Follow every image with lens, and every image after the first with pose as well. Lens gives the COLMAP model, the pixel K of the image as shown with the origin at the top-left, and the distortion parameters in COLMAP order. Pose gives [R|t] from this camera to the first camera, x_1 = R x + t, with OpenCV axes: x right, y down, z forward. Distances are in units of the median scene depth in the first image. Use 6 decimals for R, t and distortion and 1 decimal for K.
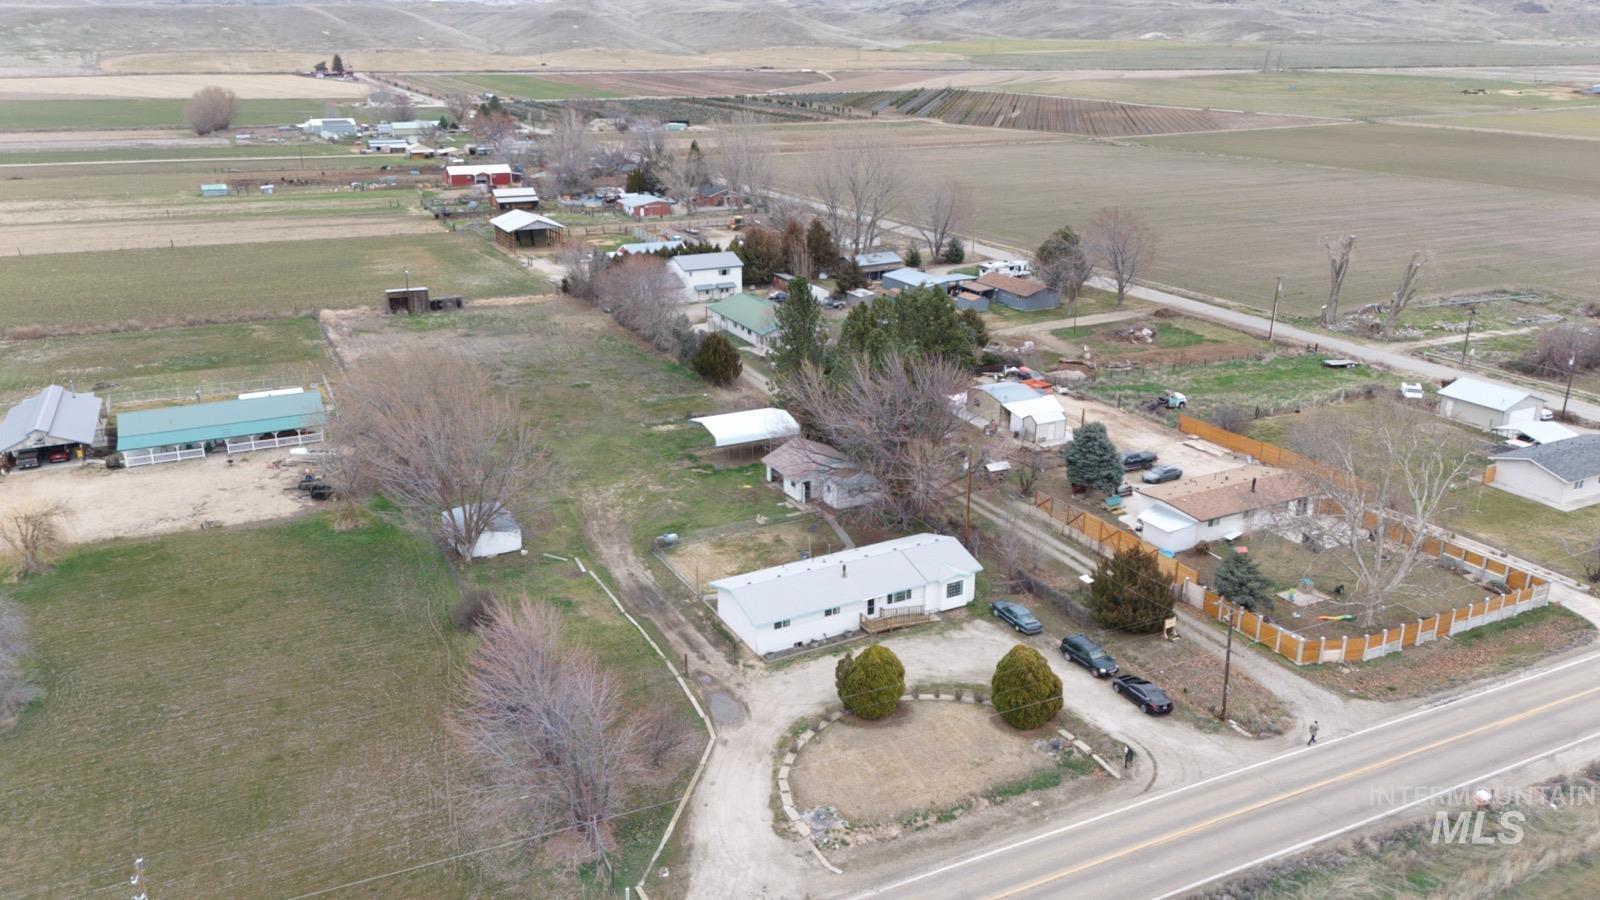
lens RADIAL K [[1197.6, 0, 800.0], [0, 1197.6, 450.0], [0, 0, 1]] dist [0.077537, -0.101644]
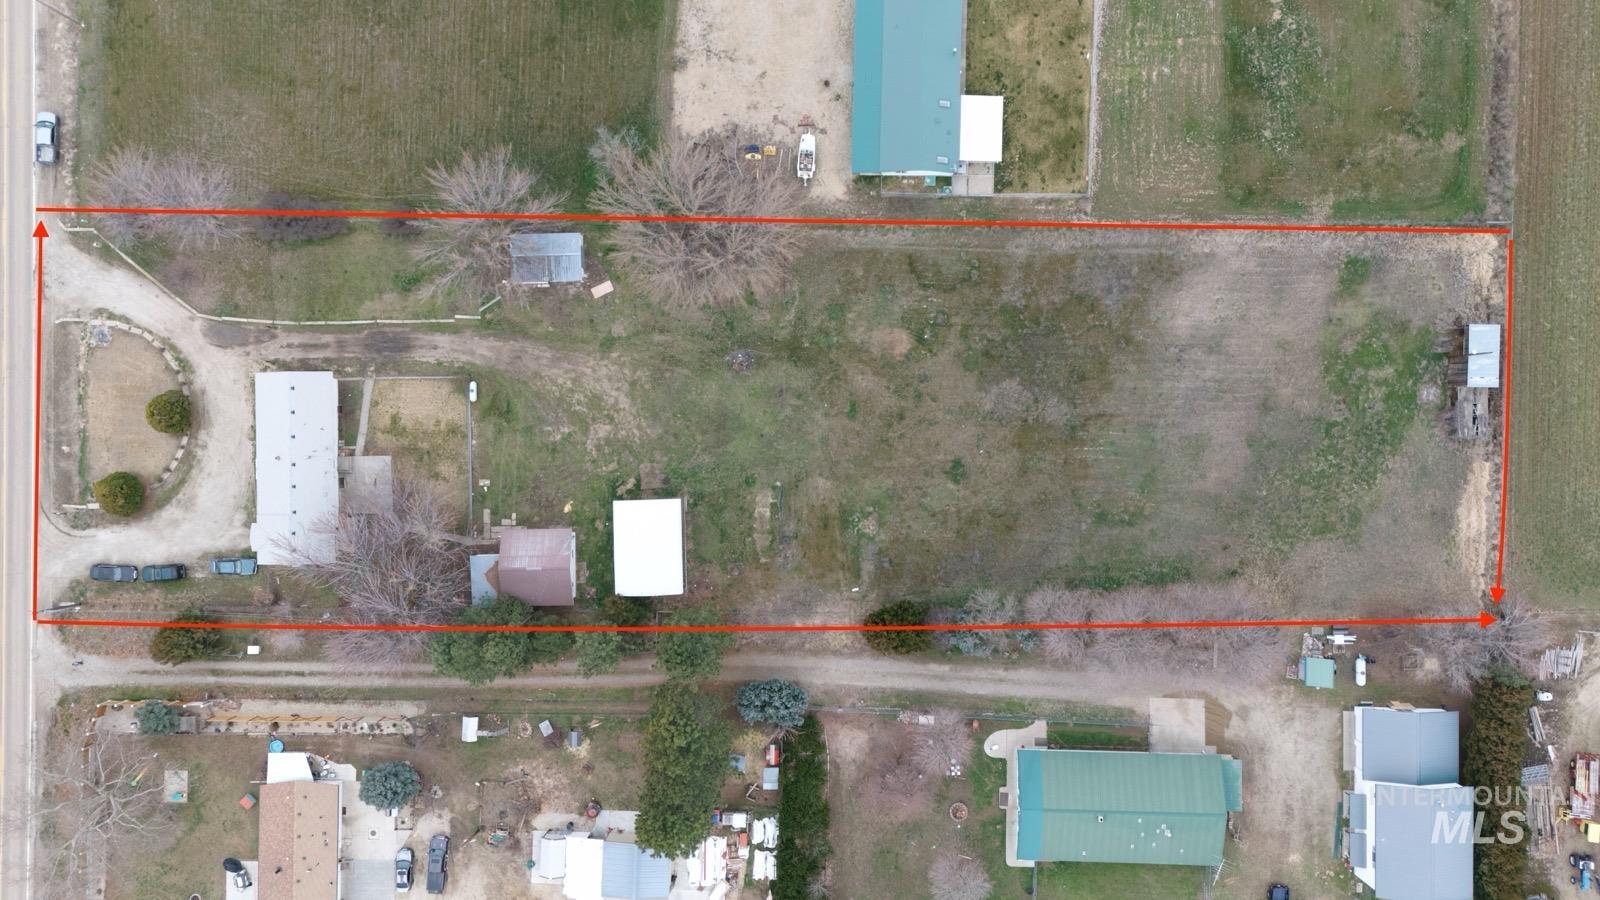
lens RADIAL K [[1196.7, 0, 778.0], [0, 1196.7, 449.1], [0, 0, 1]] dist [0.025835, -0.004911]
pose [[-0.457120, 0.889396, 0.004132, -0.252691], [-0.258398, -0.137250, 0.956239, -1.437119], [0.851042, 0.436048, 0.292558, 1.146052]]
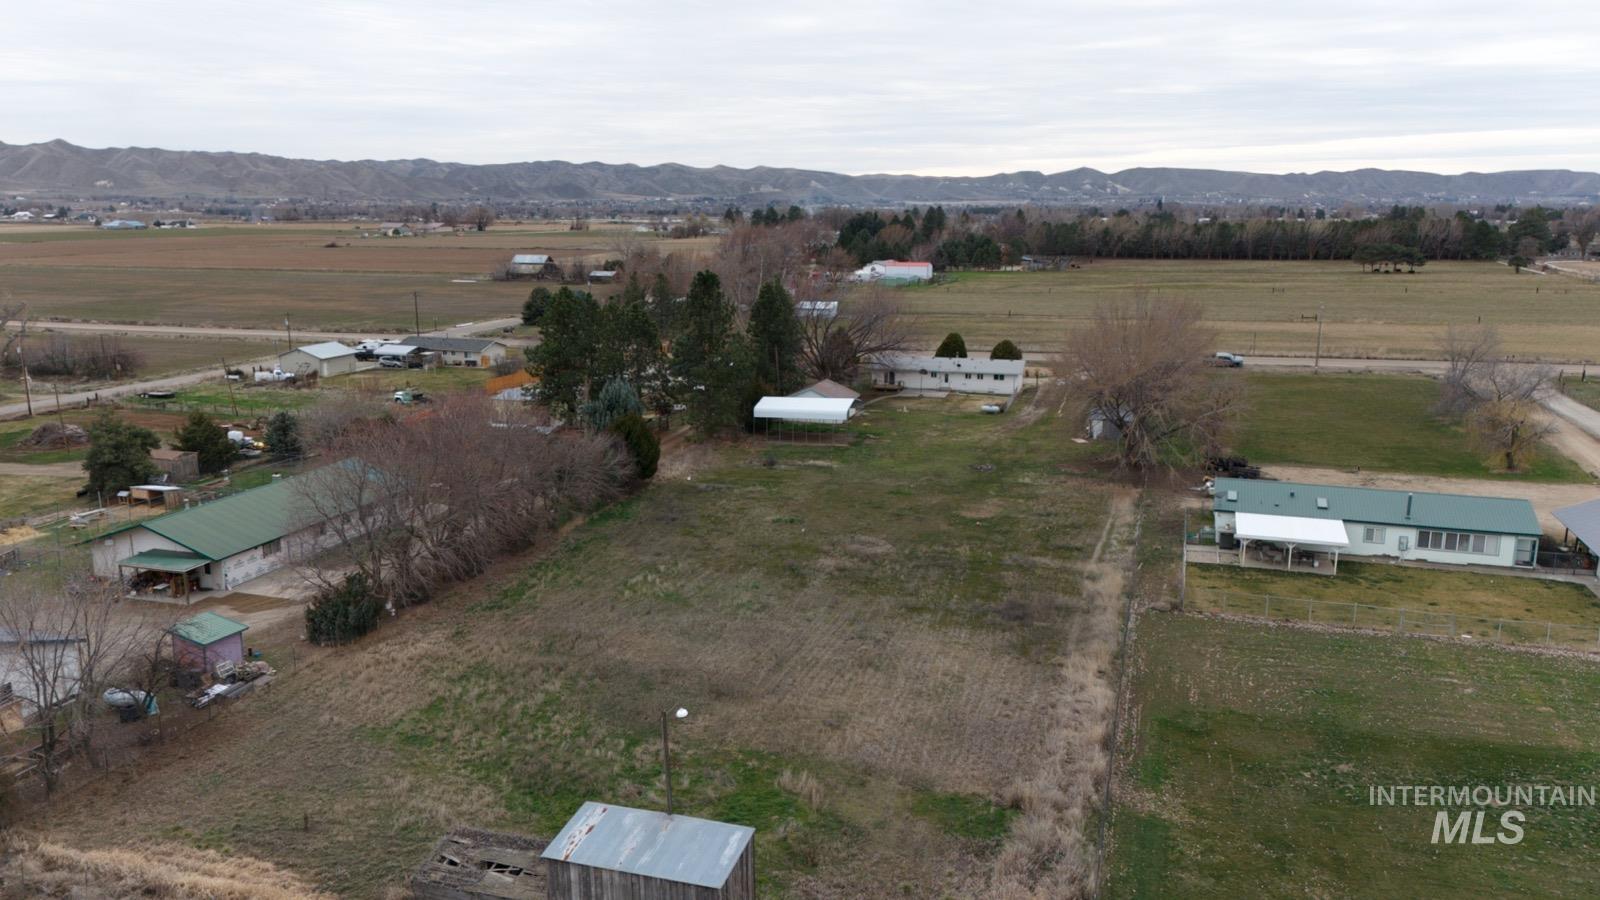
lens RADIAL K [[1197.6, 0, 800.0], [0, 1197.6, 450.0], [0, 0, 1]] dist [0.077537, -0.101644]
pose [[-0.720364, -0.137439, 0.679843, -1.049452], [0.238120, 0.871592, 0.428517, -0.607889], [-0.651441, 0.470572, -0.595136, 2.370579]]
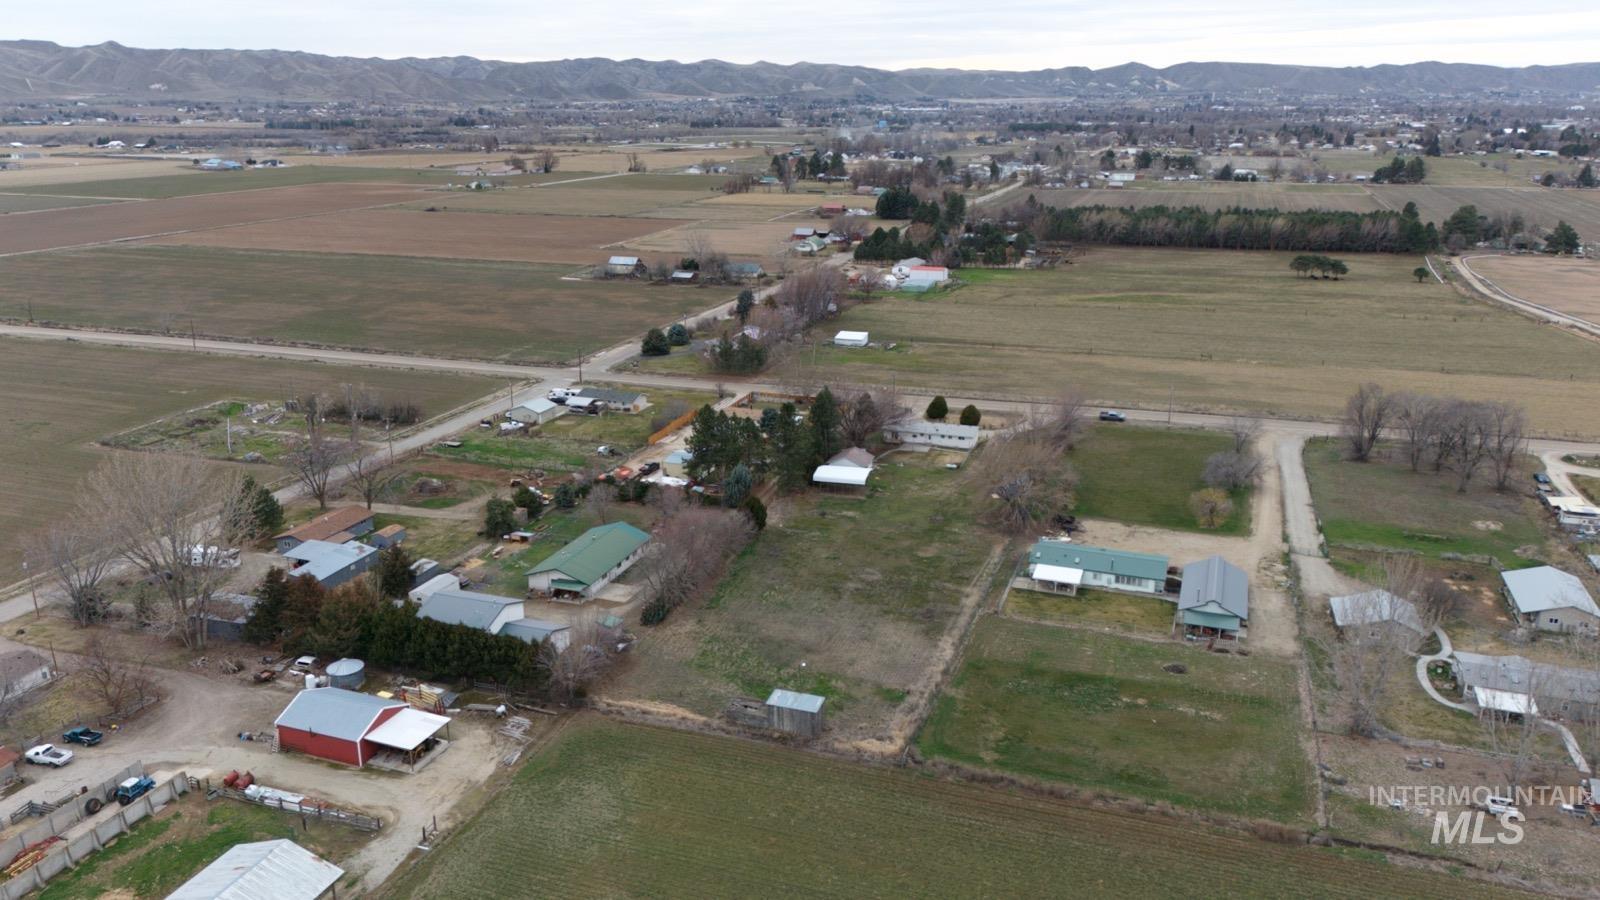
lens RADIAL K [[1197.6, 0, 800.0], [0, 1197.6, 450.0], [0, 0, 1]] dist [0.077537, -0.101644]
pose [[-0.696800, -0.200852, 0.688569, -1.768564], [0.247457, 0.833734, 0.493612, -1.374588], [-0.673227, 0.514340, -0.531244, 2.887610]]
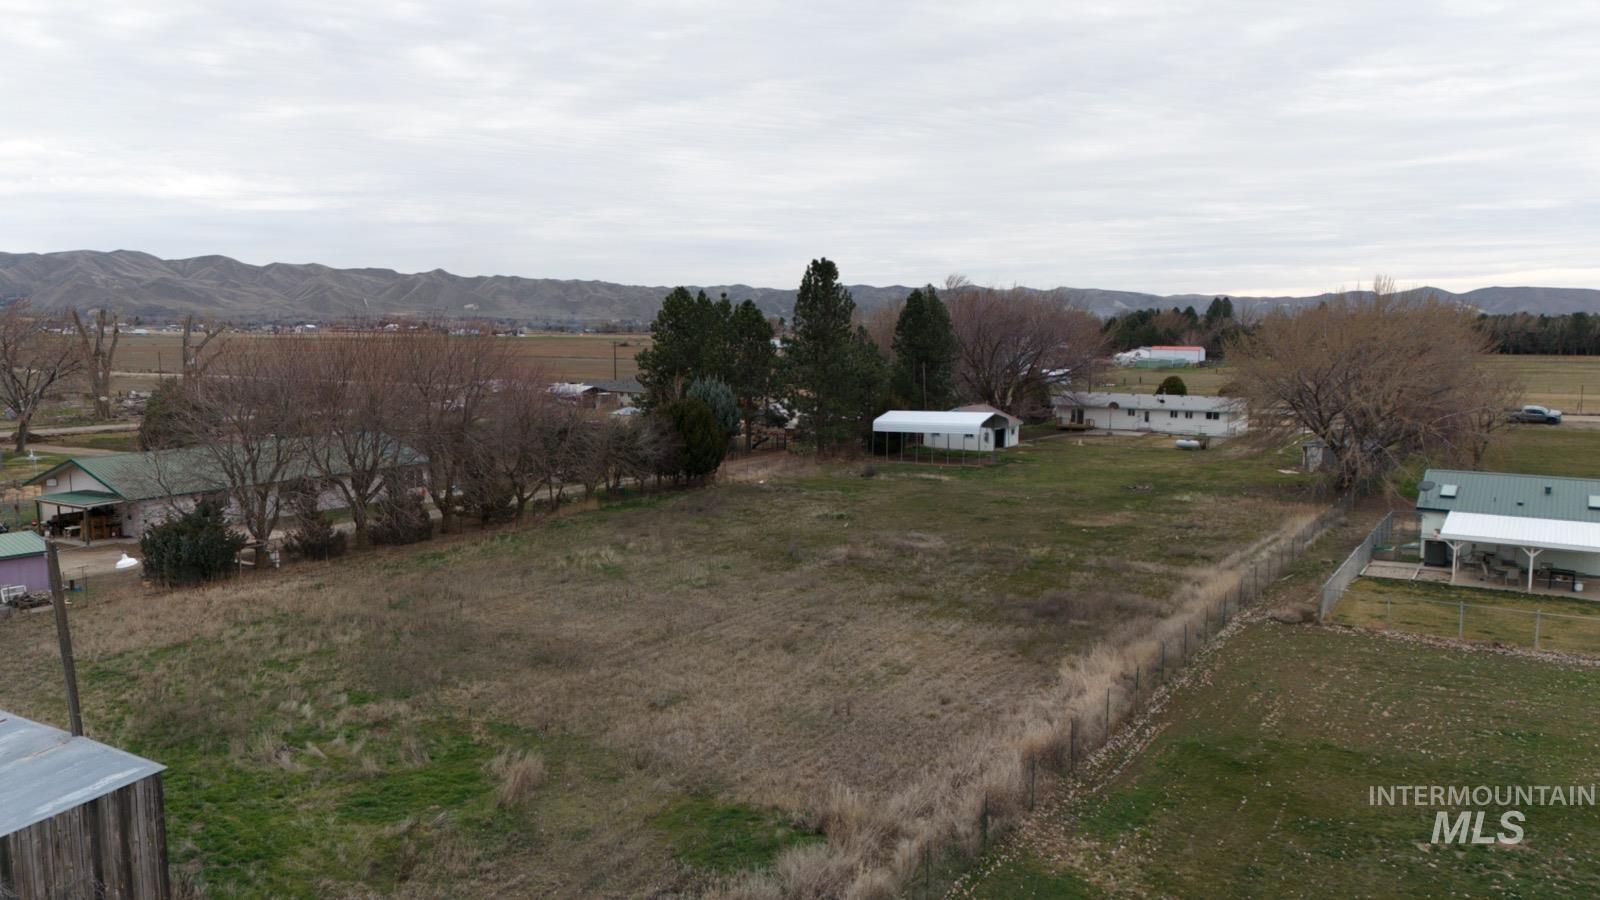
lens RADIAL K [[1196.7, 0, 778.0], [0, 1196.7, 449.1], [0, 0, 1]] dist [0.025835, -0.004911]
pose [[-0.513200, -0.087167, 0.853831, -1.015747], [0.292312, 0.917601, 0.269373, -0.378159], [-0.806957, 0.387827, -0.445433, 2.159127]]
